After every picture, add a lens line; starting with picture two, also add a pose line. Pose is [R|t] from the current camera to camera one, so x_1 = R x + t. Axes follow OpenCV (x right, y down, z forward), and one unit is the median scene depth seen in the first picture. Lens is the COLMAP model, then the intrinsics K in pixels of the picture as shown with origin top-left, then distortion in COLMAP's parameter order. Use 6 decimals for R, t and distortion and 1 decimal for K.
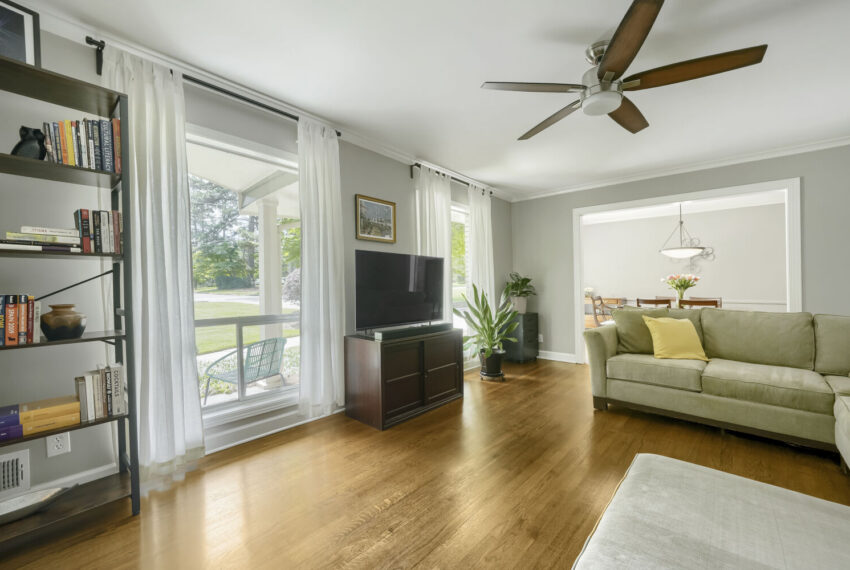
lens RADIAL K [[346.6, 0, 426.7], [0, 346.6, 283.4], [0, 0, 1]] dist [-0.004193, 0.001000]
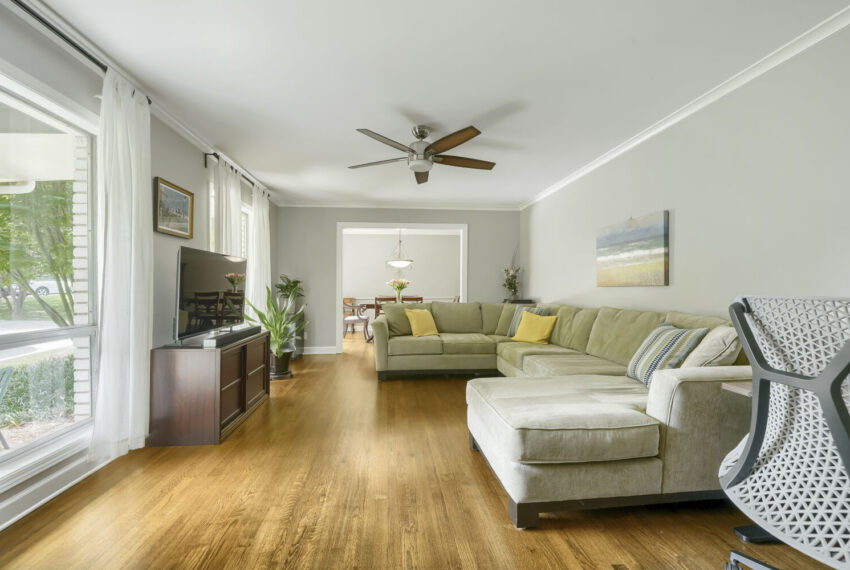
lens RADIAL K [[346.6, 0, 421.2], [0, 346.6, 286.6], [0, 0, 1]] dist [-0.004193, 0.001000]
pose [[0.689287, -0.000951, 0.724488, -0.362224], [-0.000855, 0.999997, 0.002126, 0.000799], [-0.724488, -0.002085, 0.689284, -0.024055]]
